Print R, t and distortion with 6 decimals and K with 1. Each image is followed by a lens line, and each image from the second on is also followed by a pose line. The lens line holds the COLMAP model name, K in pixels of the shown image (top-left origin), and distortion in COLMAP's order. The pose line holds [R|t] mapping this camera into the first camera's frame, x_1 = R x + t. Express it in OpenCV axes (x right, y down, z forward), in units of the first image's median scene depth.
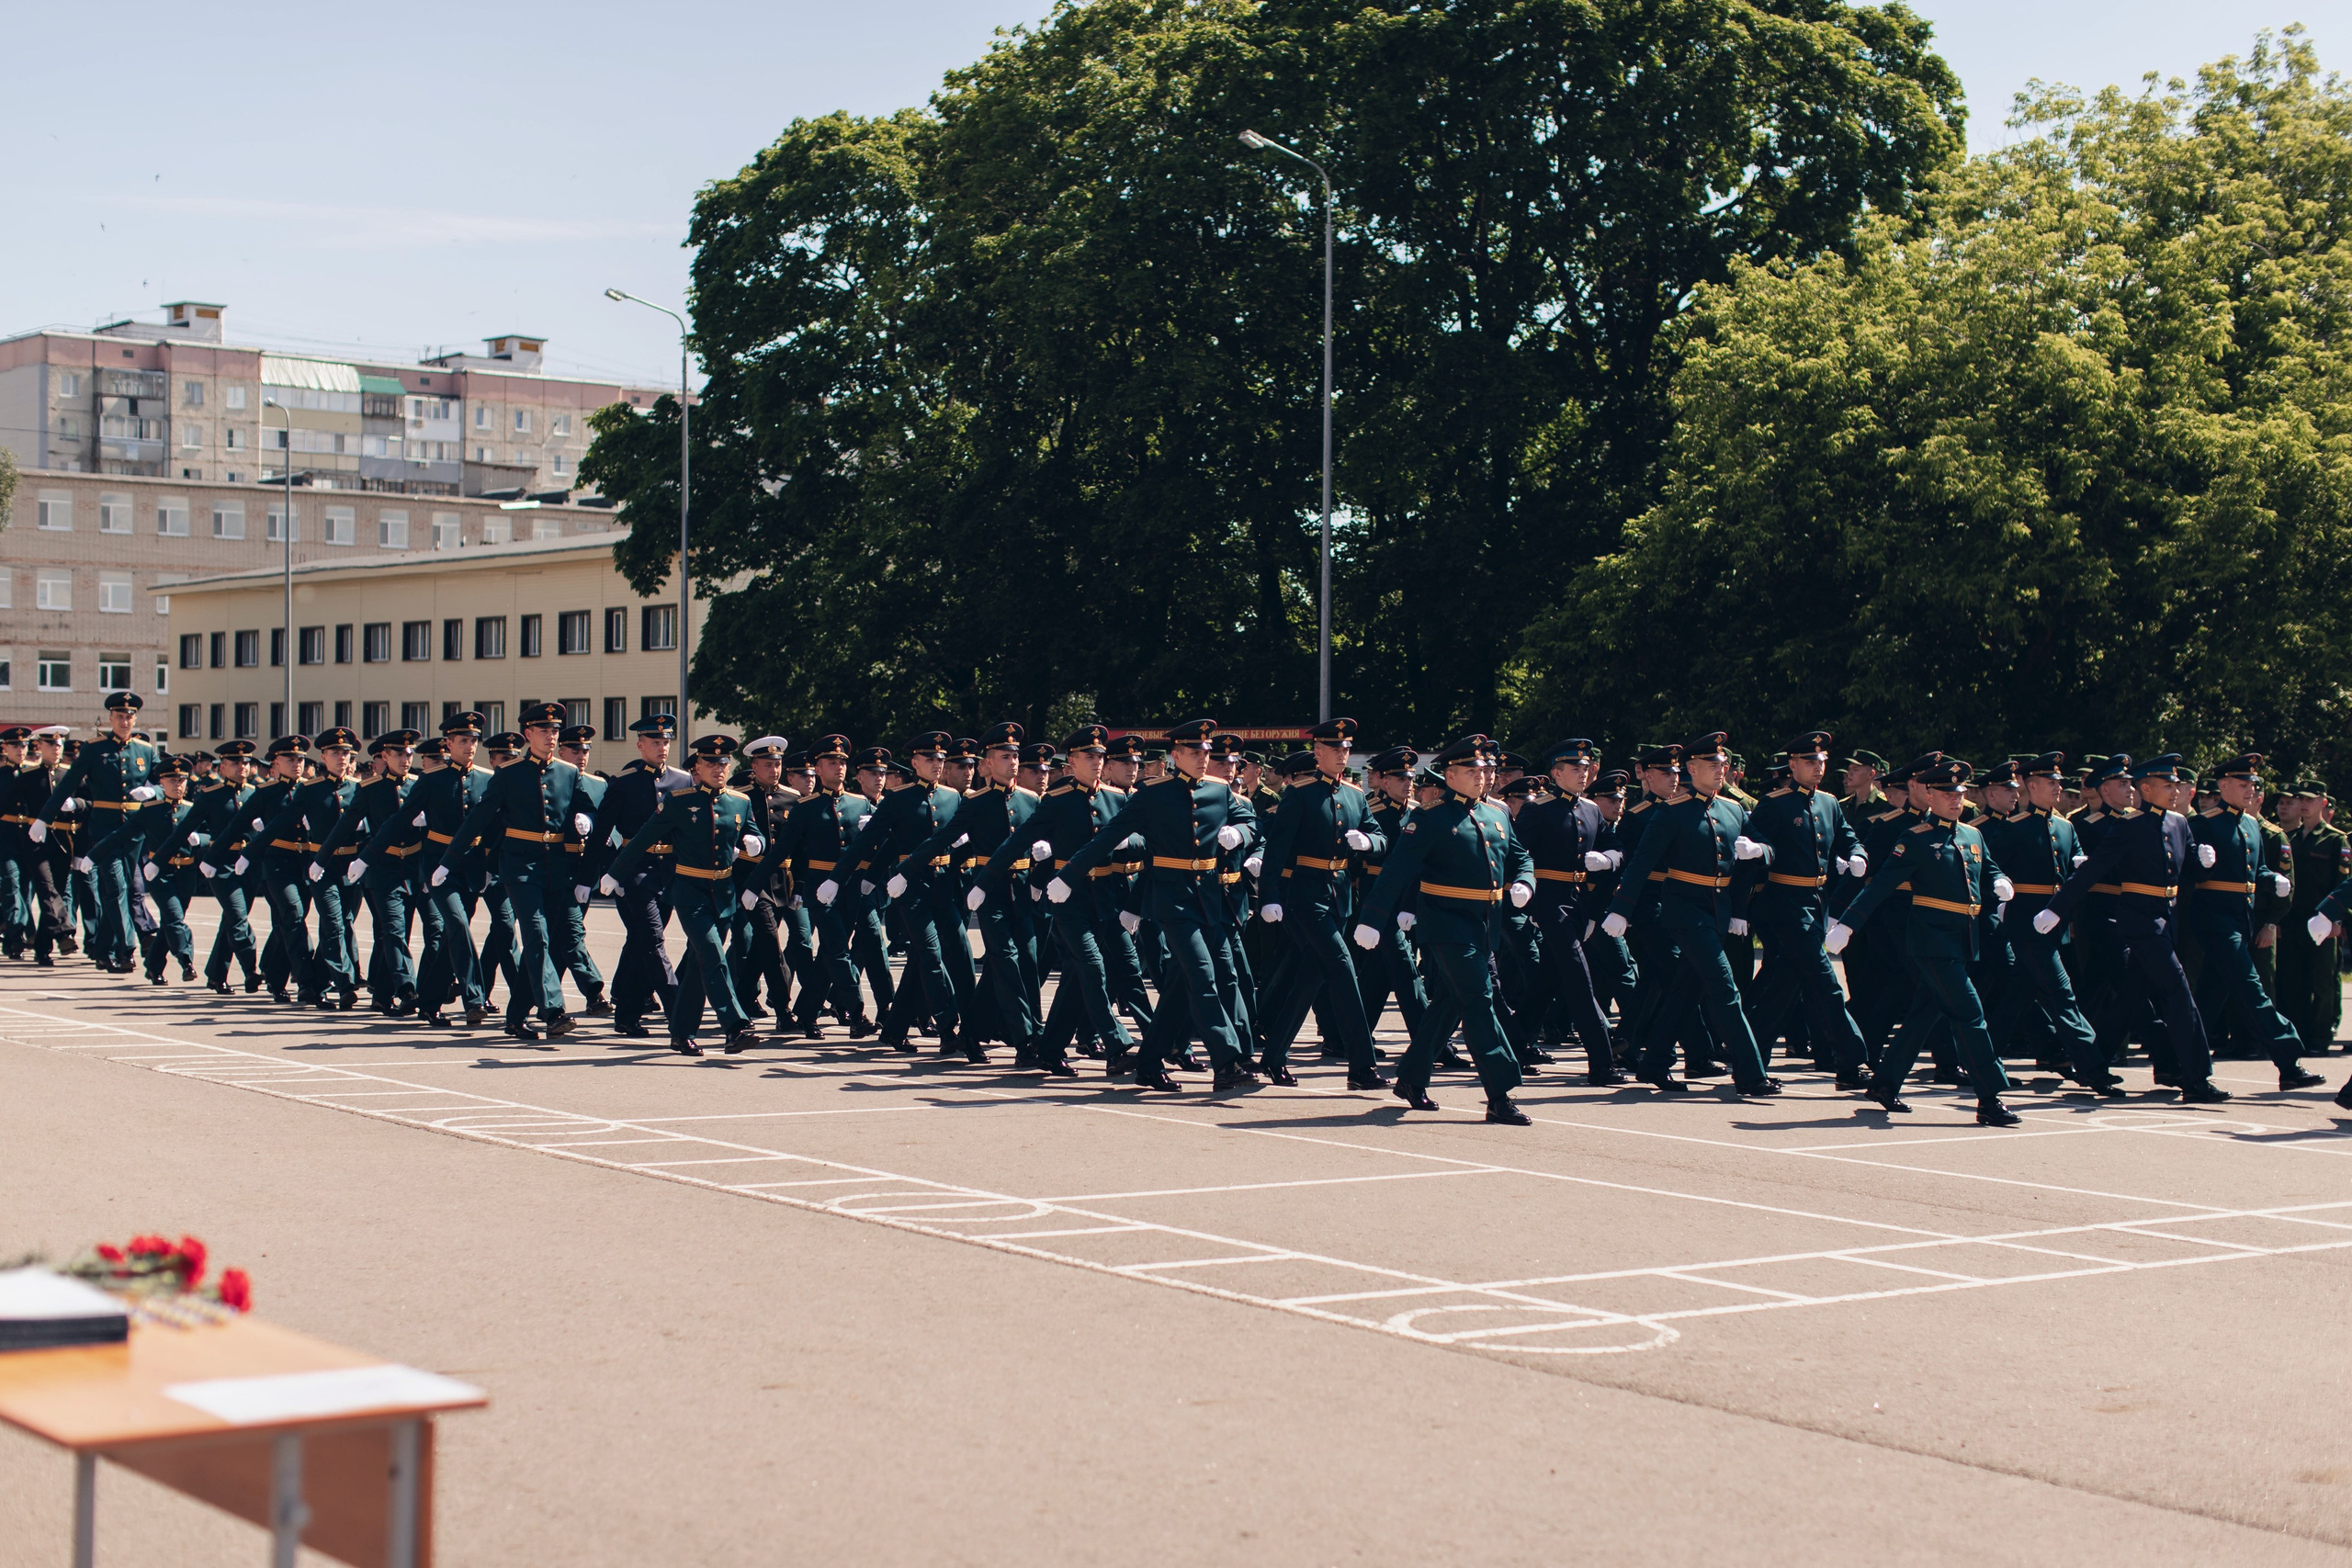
lens RADIAL K [[3380.6, 0, 1187.0], [0, 3380.6, 723.5], [0, 0, 1]] dist [0.035160, -0.038200]
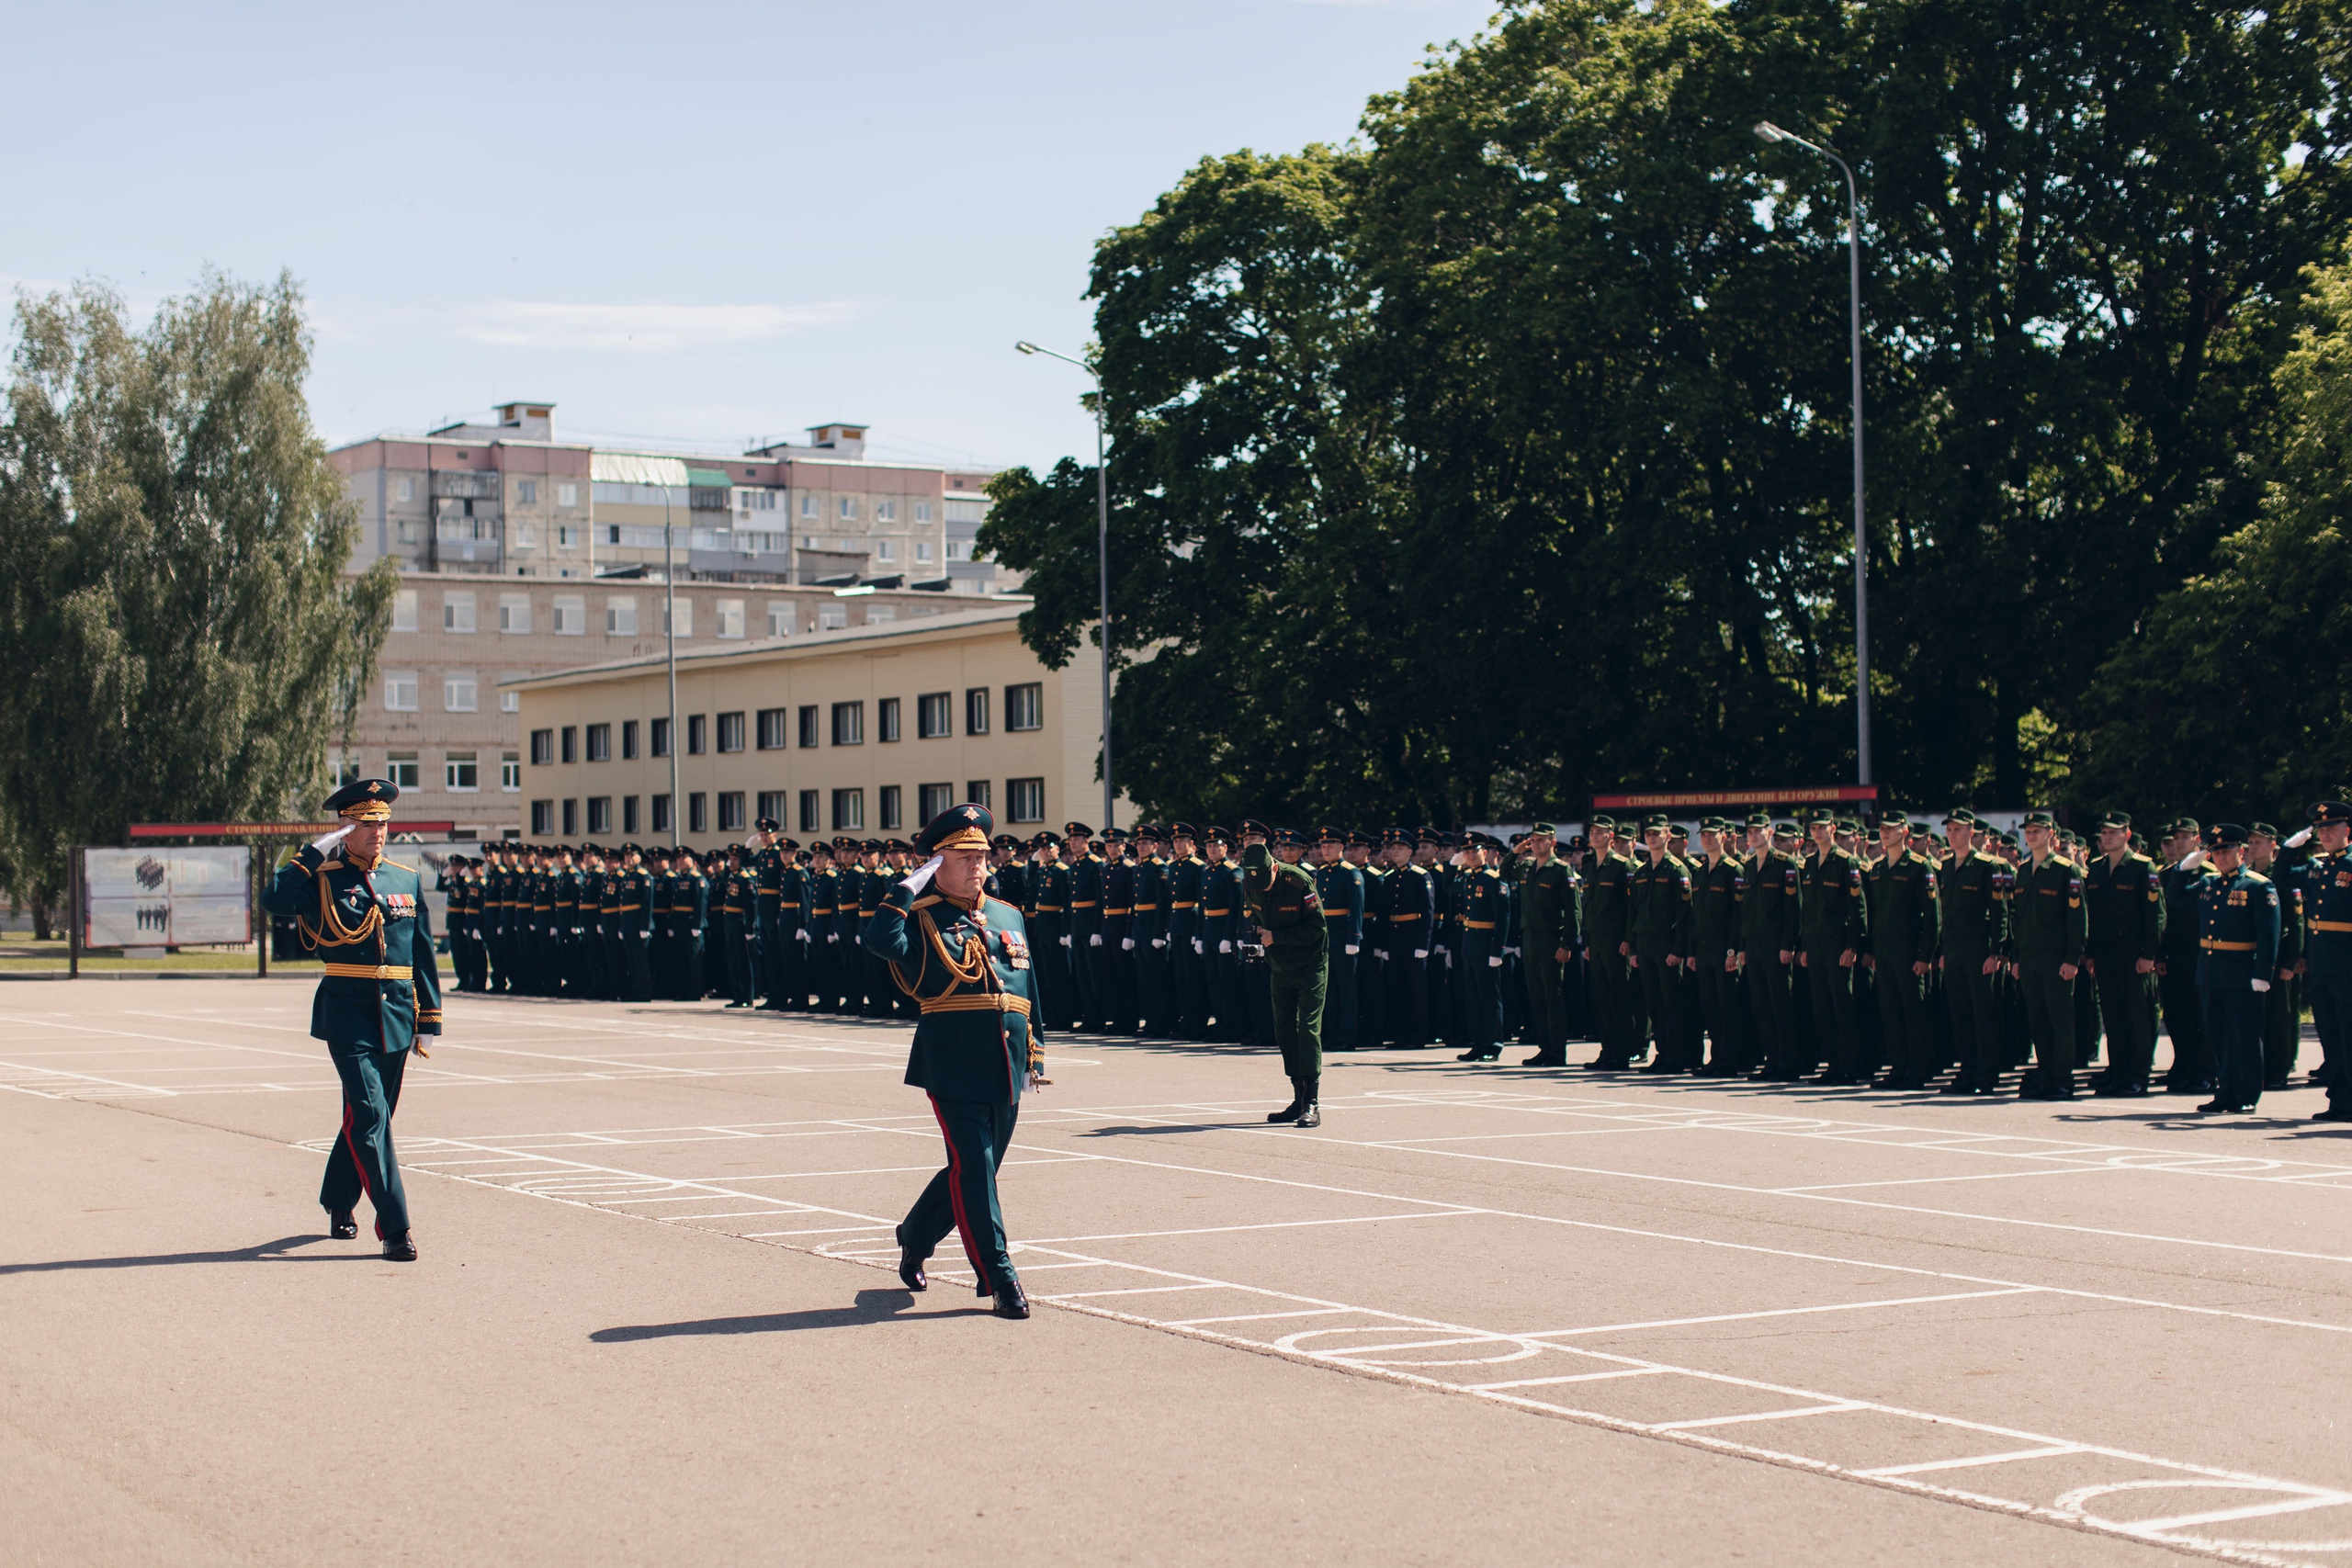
lens RADIAL K [[3380.6, 0, 1187.0], [0, 3380.6, 723.5], [0, 0, 1]] dist [0.035160, -0.038200]
pose [[0.995675, -0.029286, -0.088171, -0.022848], [0.027320, 0.999352, -0.023427, 0.000299], [0.088800, 0.020917, 0.995830, 0.036620]]
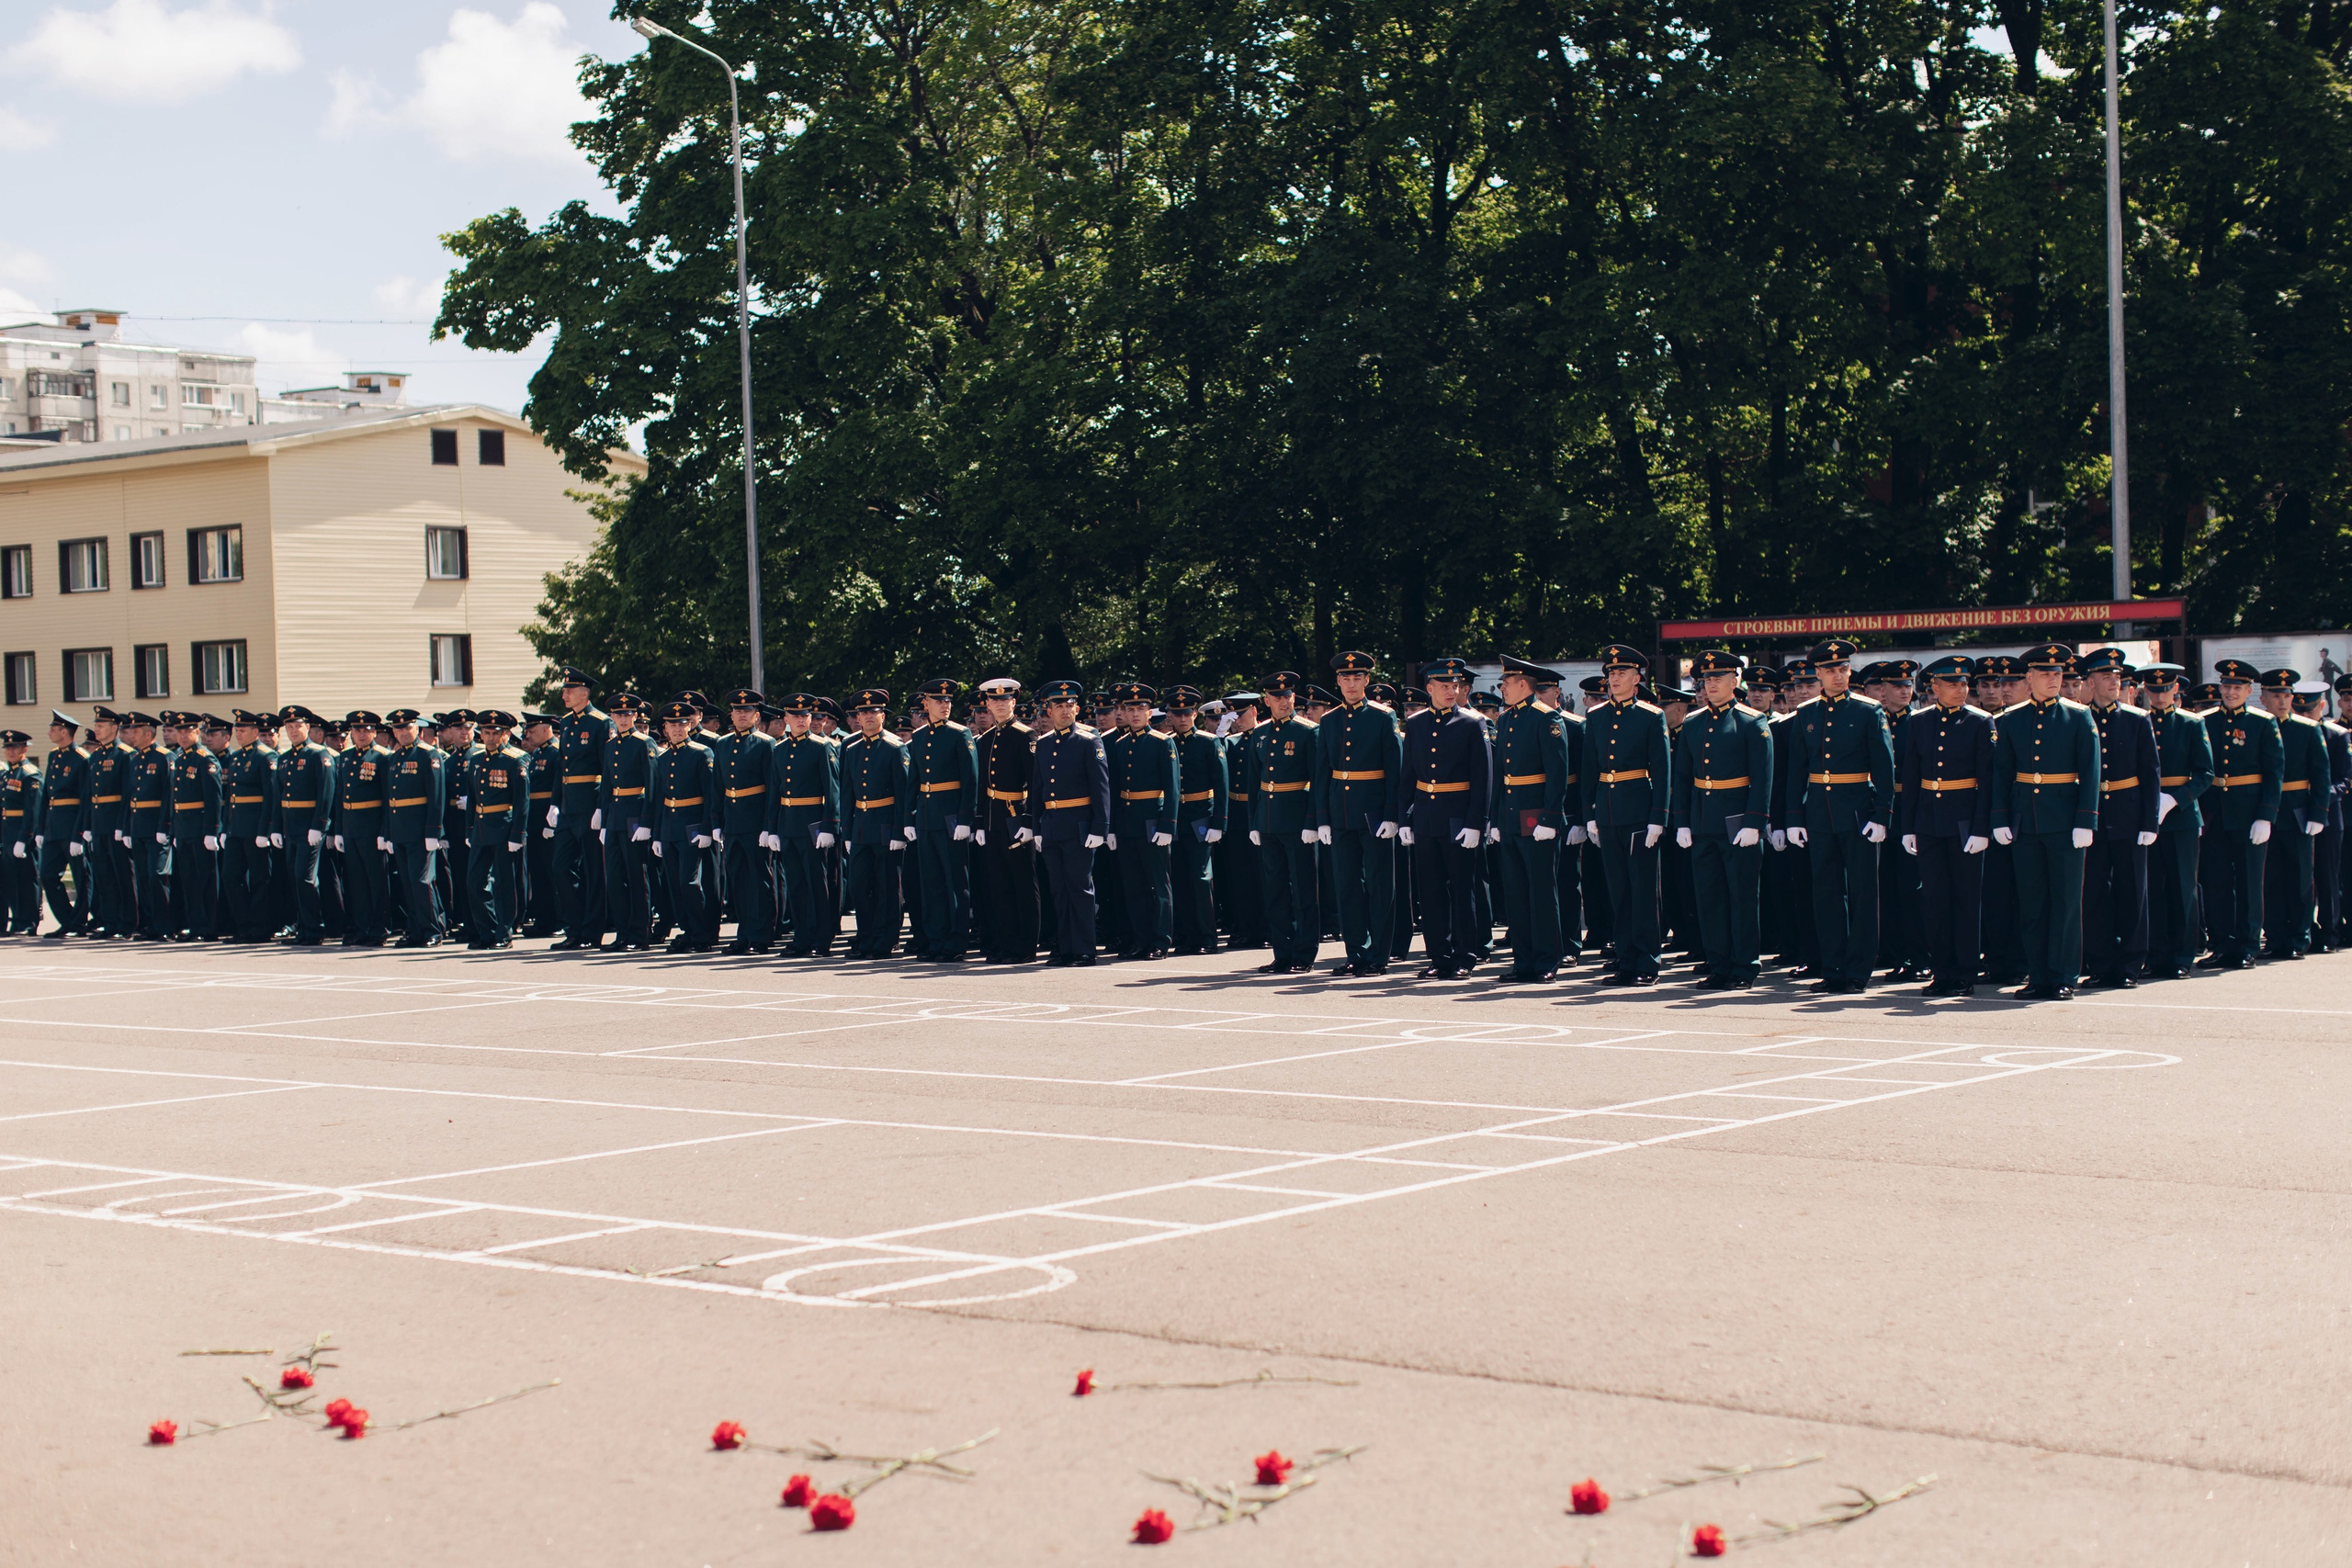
lens RADIAL K [[3380.6, 0, 1187.0], [0, 3380.6, 723.5], [0, 0, 1]] dist [0.035160, -0.038200]
pose [[0.970869, -0.044108, 0.235515, -0.118409], [0.039353, 0.998916, 0.024853, 0.000824], [-0.236356, -0.014860, 0.971553, 0.156331]]
